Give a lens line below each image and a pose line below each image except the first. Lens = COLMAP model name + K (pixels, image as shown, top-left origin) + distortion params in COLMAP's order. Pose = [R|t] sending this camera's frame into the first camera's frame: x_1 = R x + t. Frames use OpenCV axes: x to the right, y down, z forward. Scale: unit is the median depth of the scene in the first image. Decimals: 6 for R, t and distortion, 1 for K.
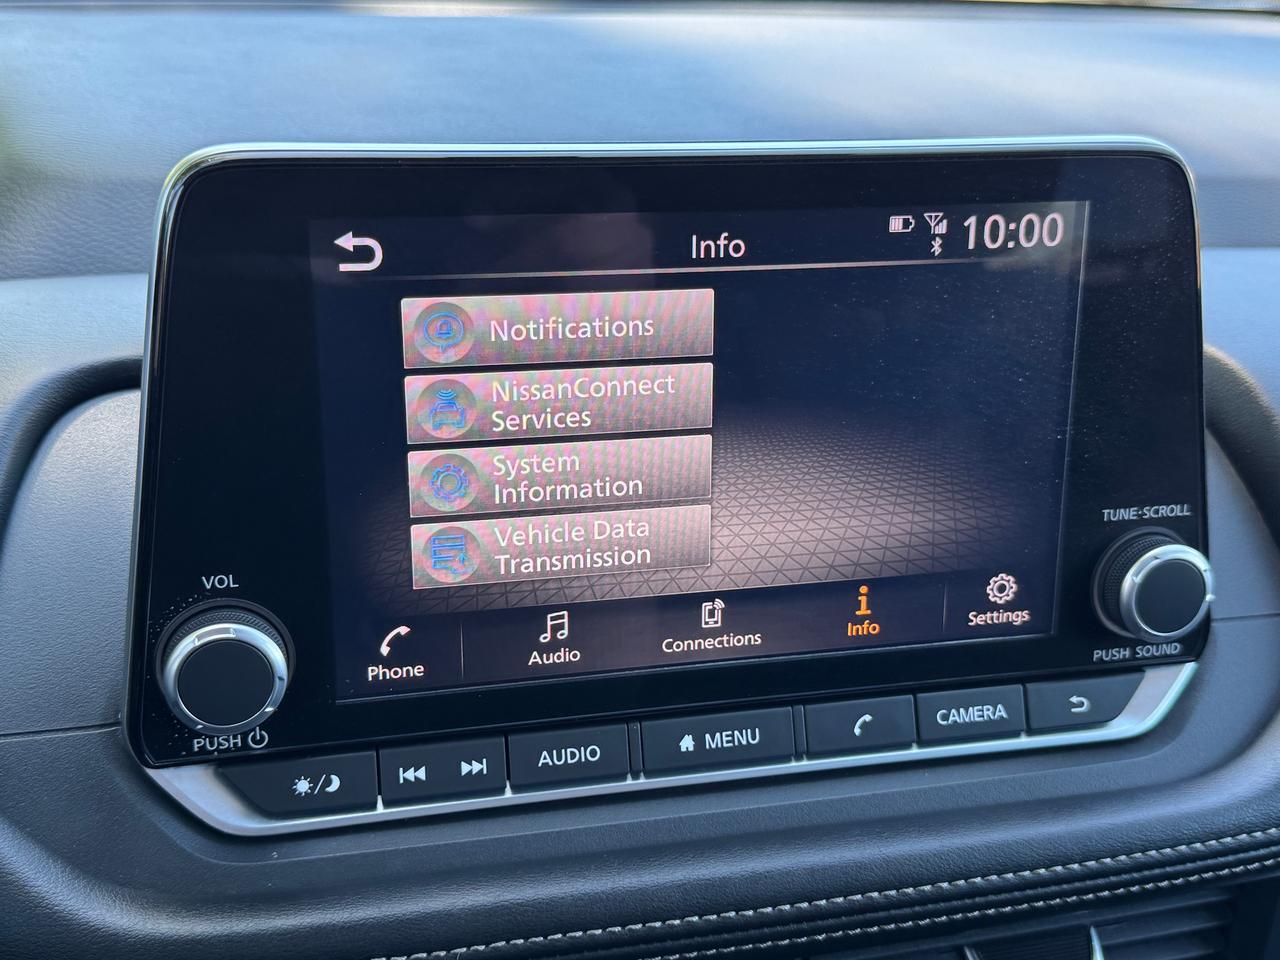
lens RADIAL K [[1431.7, 0, 643.2], [0, 1431.7, 477.4], [0, 0, 1]] dist [0.089882, 0.000000]
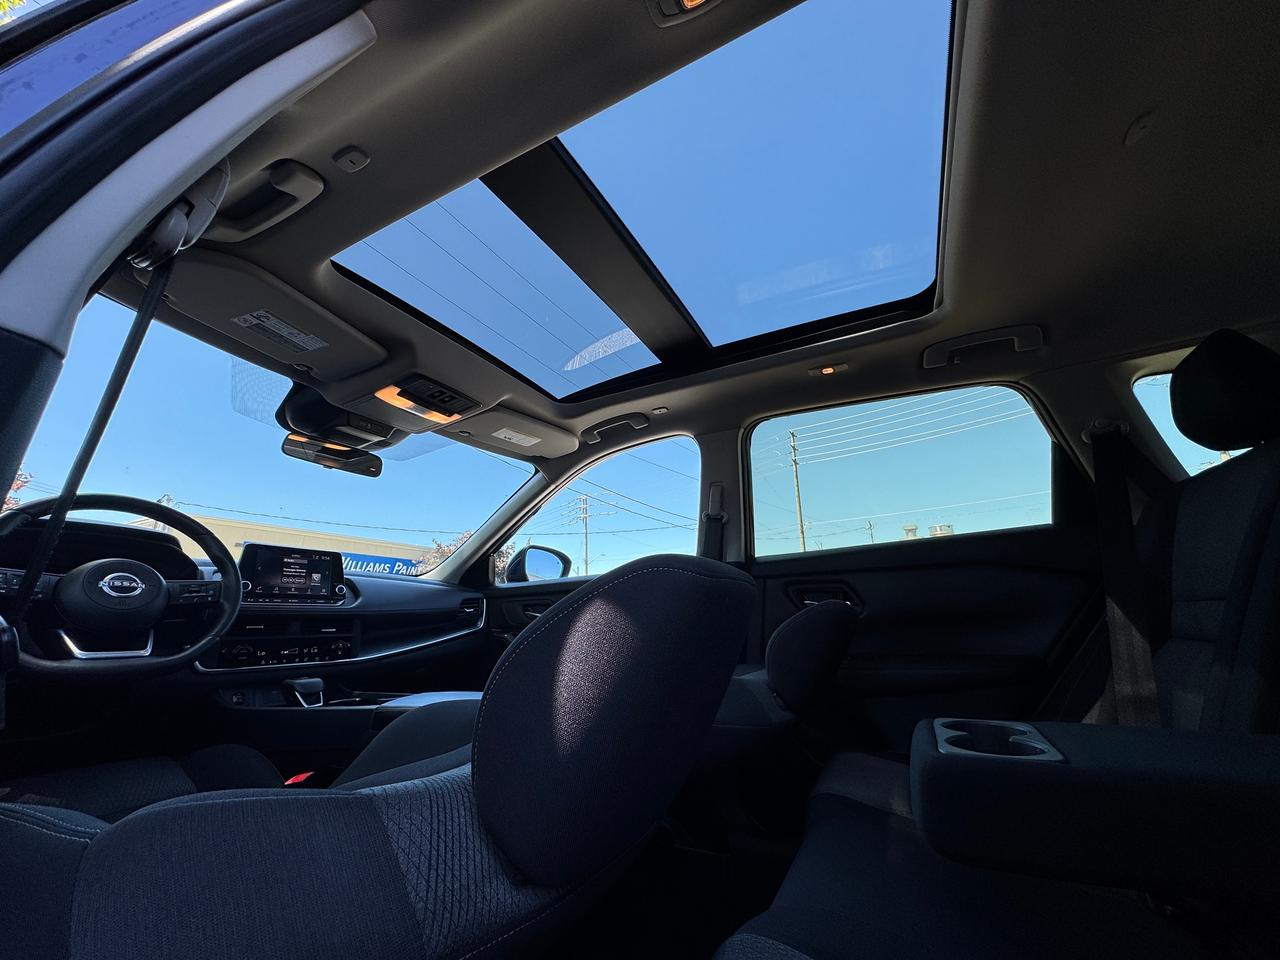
lens RADIAL K [[510.9, 0, 663.8], [0, 510.9, 486.4], [0, 0, 1]] dist [0.003206, 0.000440]
pose [[0.672612, 0.149340, 0.724769, -1.019844], [0.313533, 0.829654, -0.461922, 2.186678], [-0.670291, 0.537933, 0.511212, -3.375558]]
